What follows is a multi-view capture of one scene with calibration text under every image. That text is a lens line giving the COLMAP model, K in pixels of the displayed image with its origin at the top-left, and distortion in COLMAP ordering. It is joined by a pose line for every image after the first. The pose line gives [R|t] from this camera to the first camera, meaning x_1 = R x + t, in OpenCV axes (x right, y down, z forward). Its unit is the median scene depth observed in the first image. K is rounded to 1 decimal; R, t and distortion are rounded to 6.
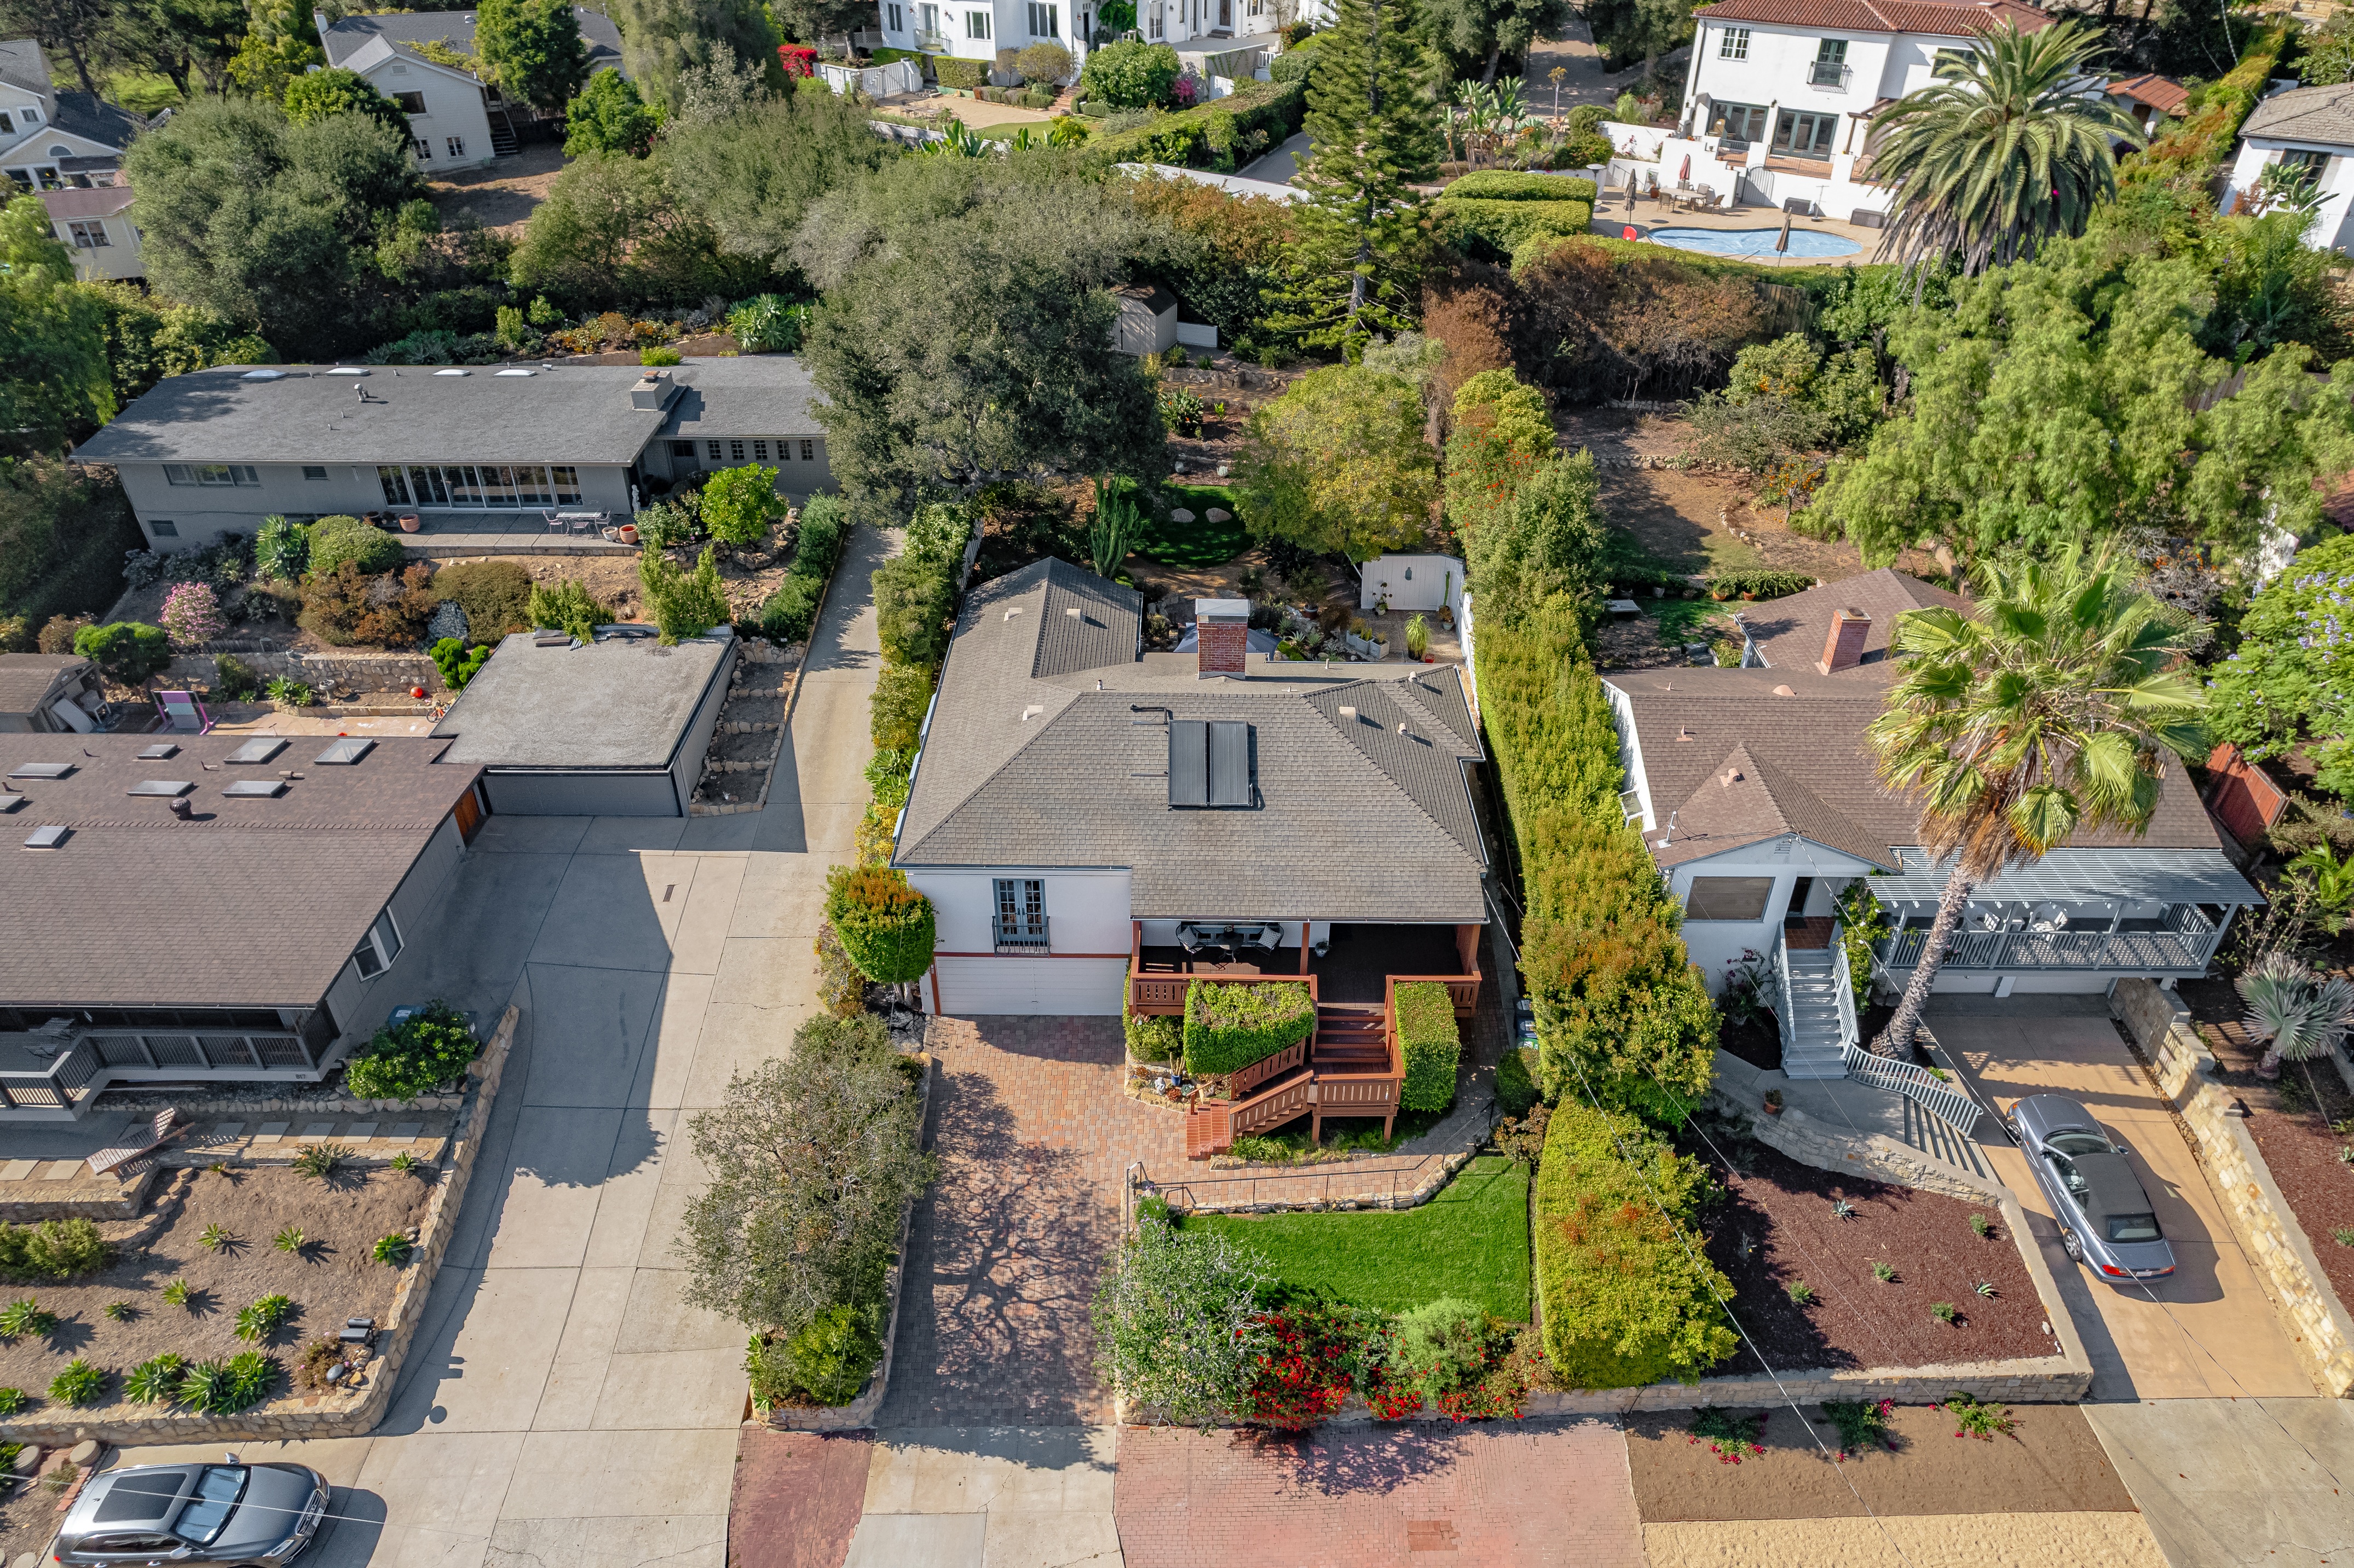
lens RADIAL K [[1498.6, 0, 1177.0], [0, 1498.6, 784.0], [0, 0, 1]] dist [-0.065917, 0.074866]
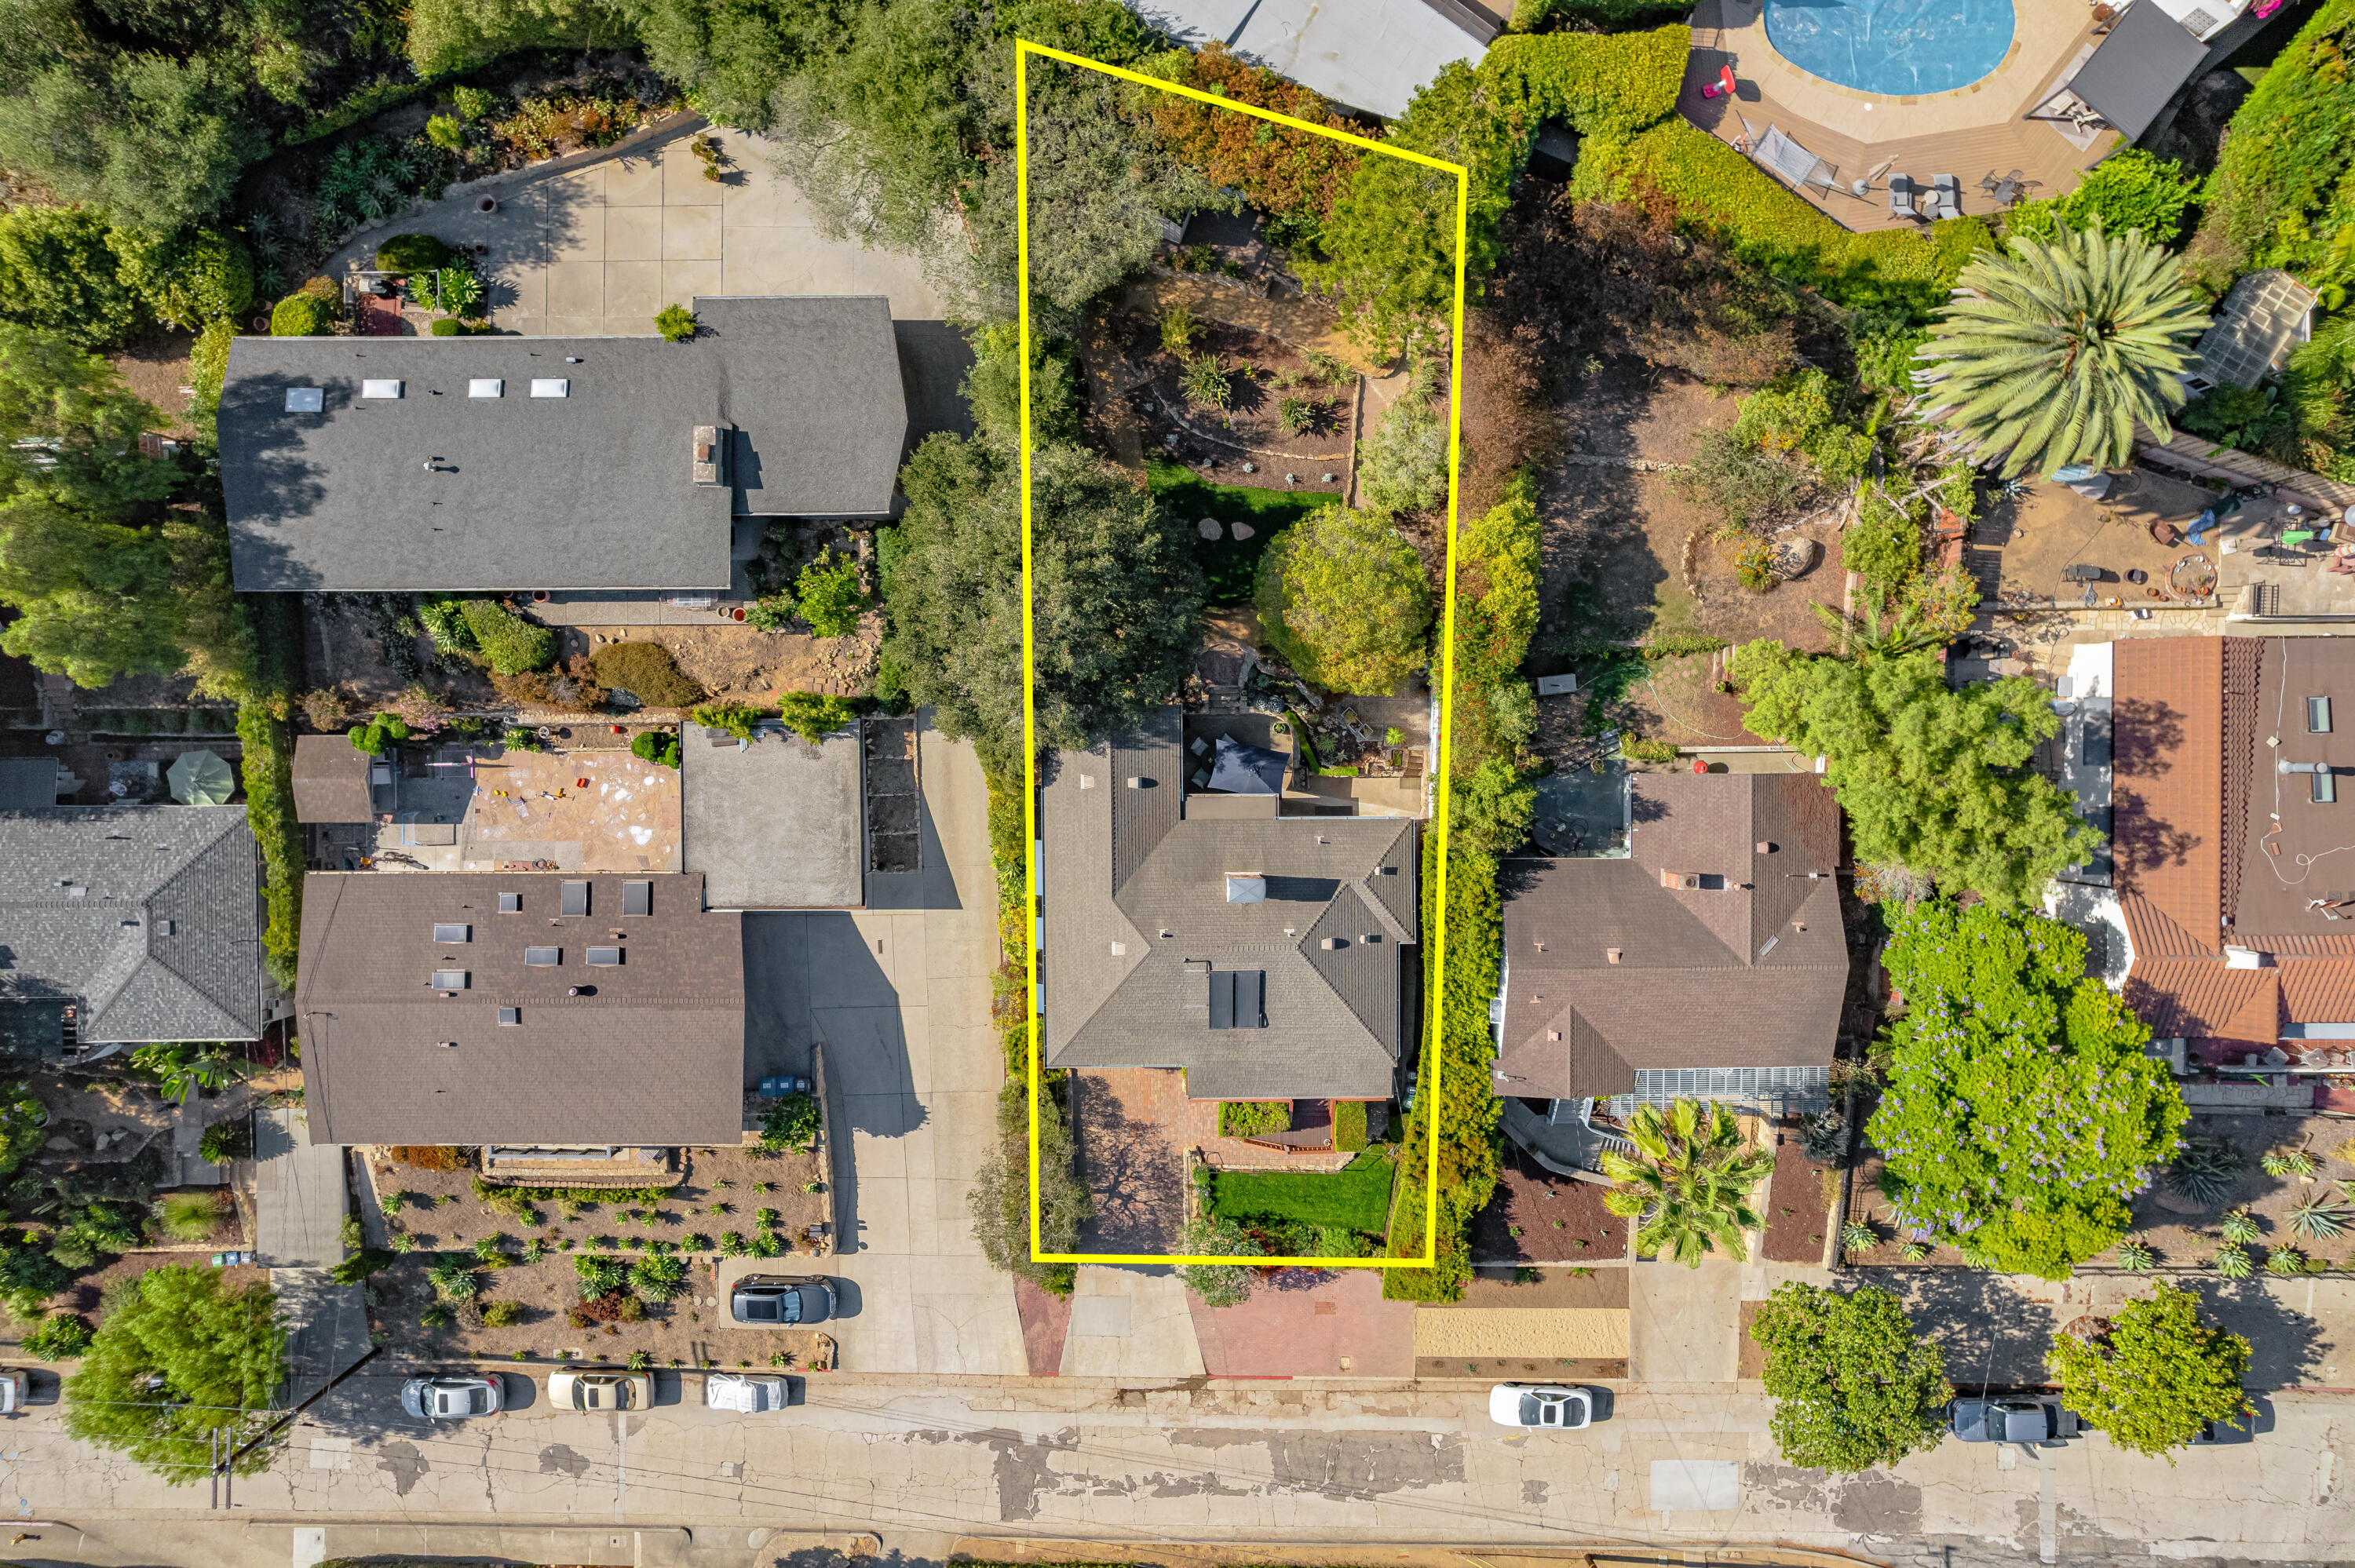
lens RADIAL K [[1499.2, 0, 1177.5], [0, 1499.2, 784.0], [0, 0, 1]] dist [-0.065917, 0.074866]
pose [[0.999870, -0.016010, 0.001672, -0.042963], [0.007415, 0.550274, 0.834951, -1.638142], [-0.014288, -0.834831, 0.550322, 0.359229]]
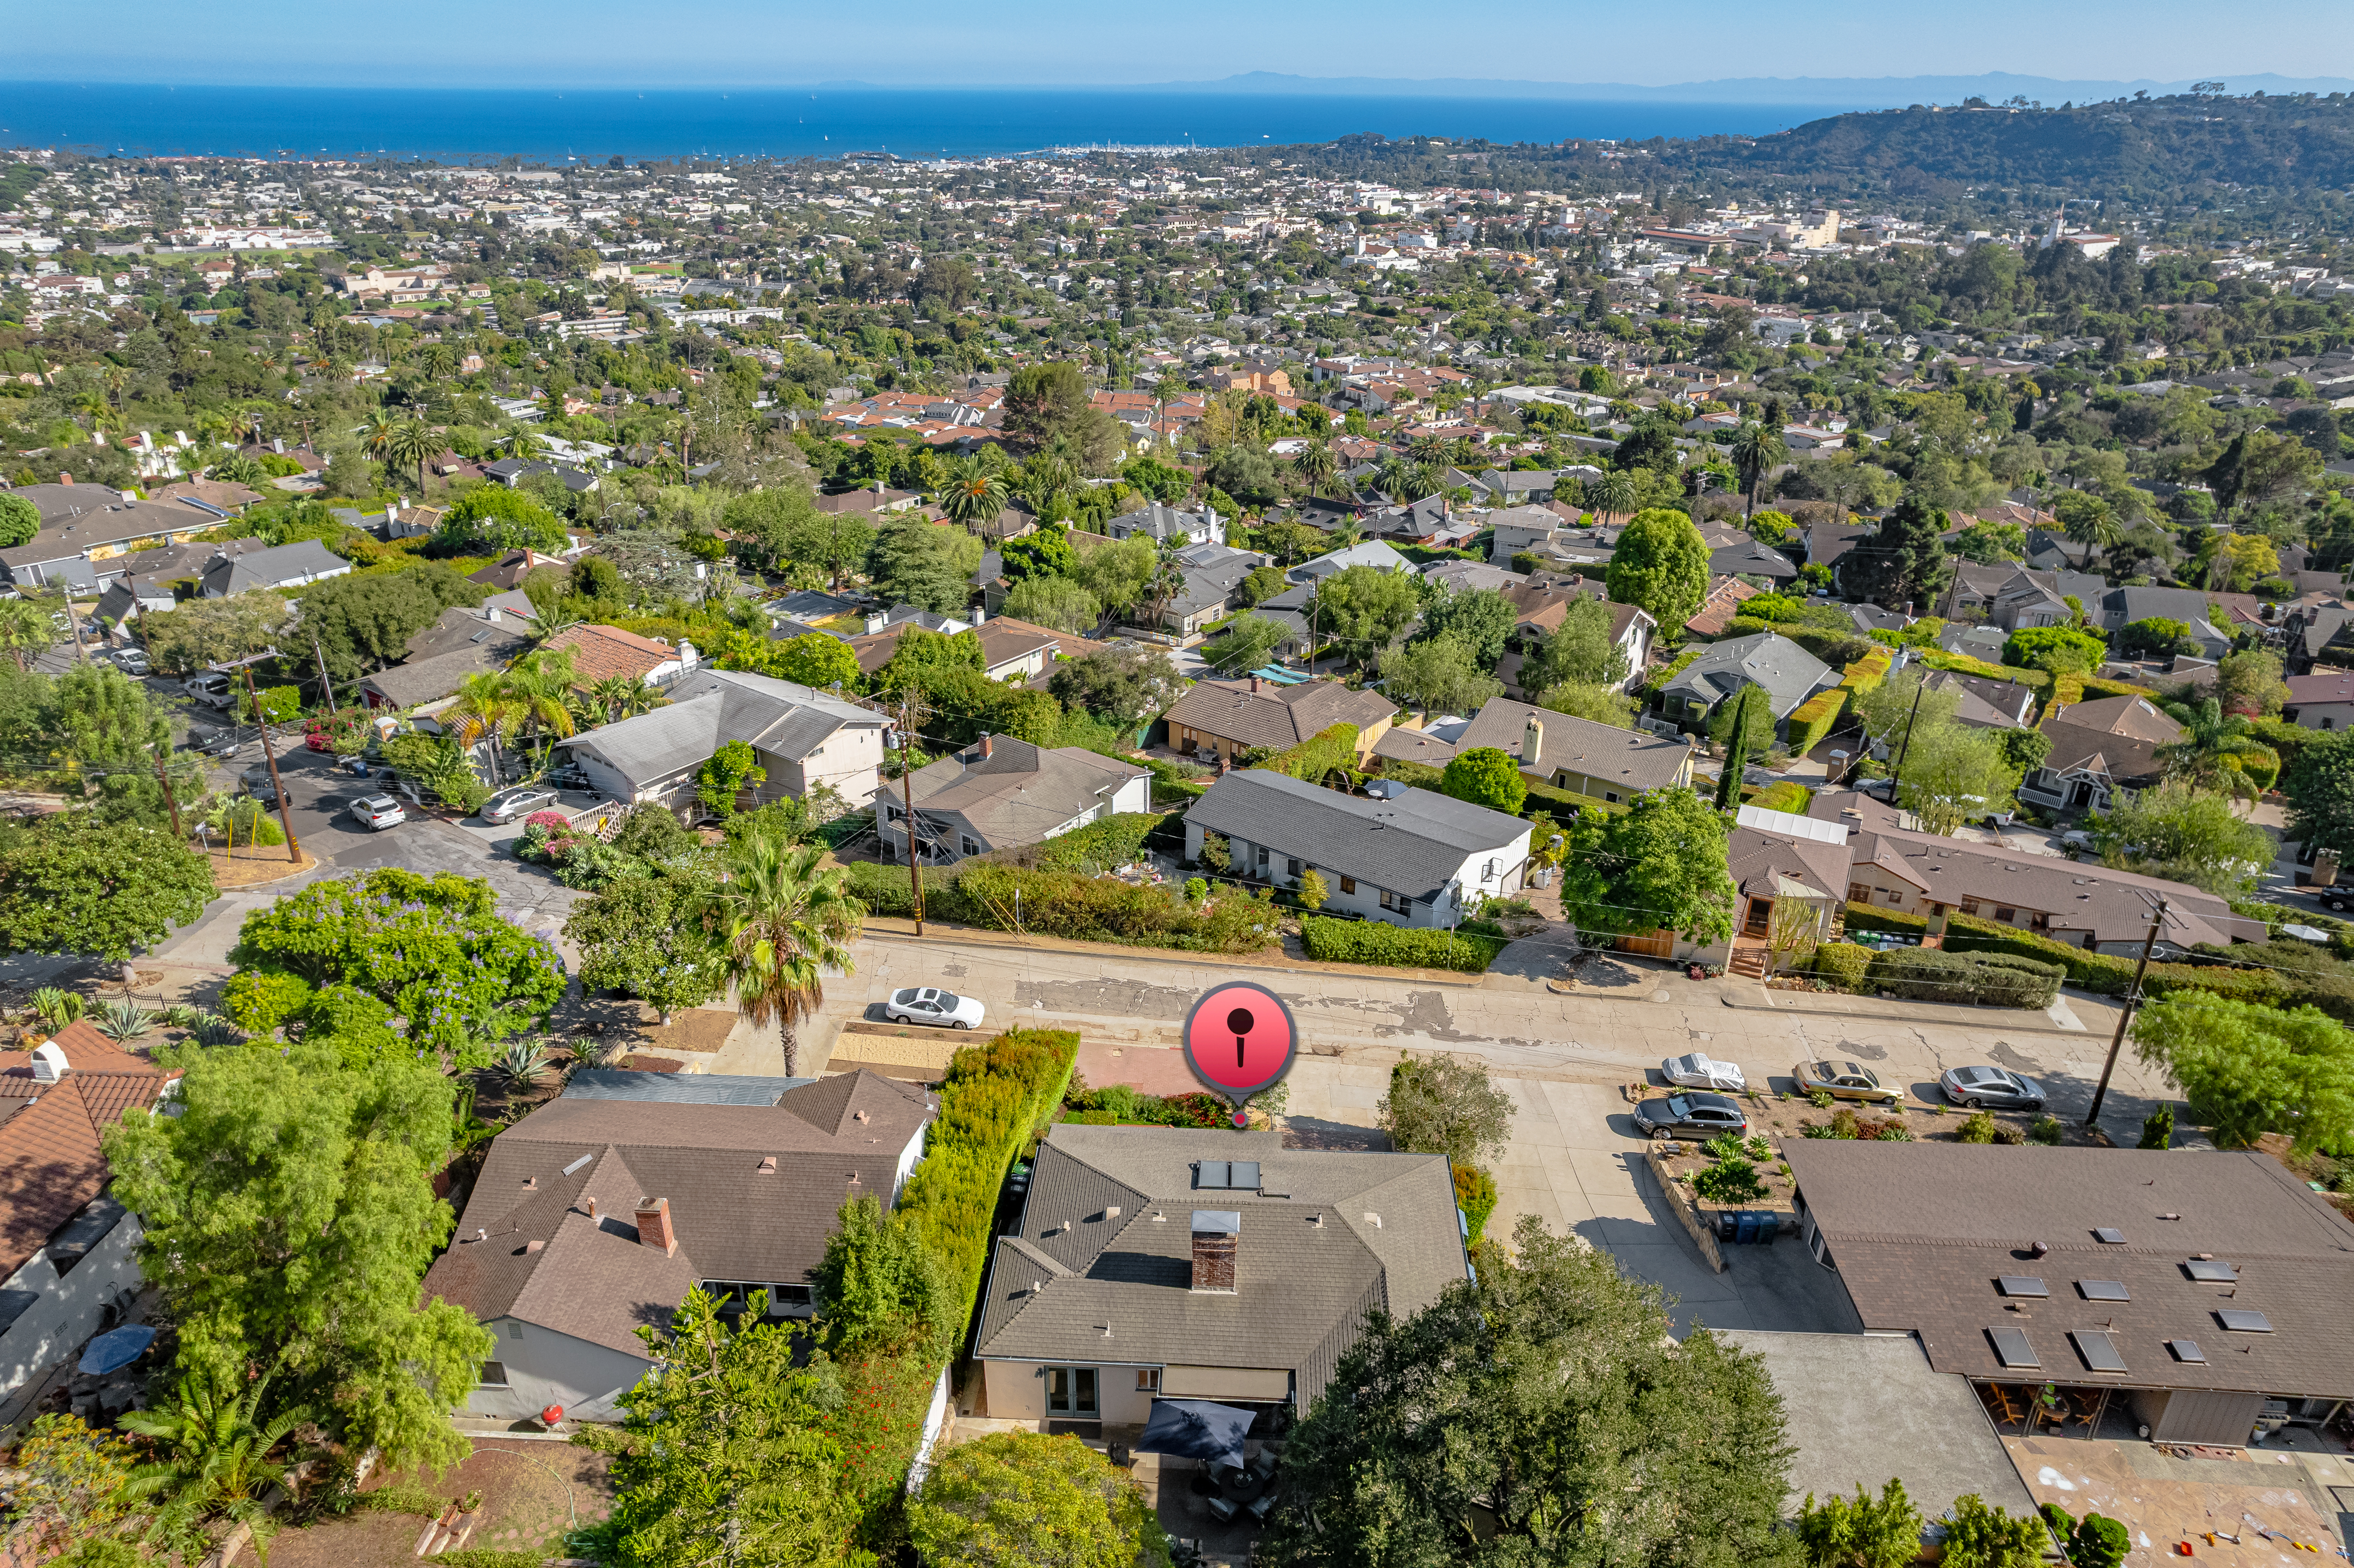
lens RADIAL K [[1498.6, 0, 1177.0], [0, 1498.6, 784.0], [0, 0, 1]] dist [-0.065917, 0.074866]
pose [[-0.999200, -0.025113, 0.031108, 0.038331], [0.014164, 0.505254, 0.862854, -1.485666], [-0.037387, 0.862605, -0.504495, 1.533752]]
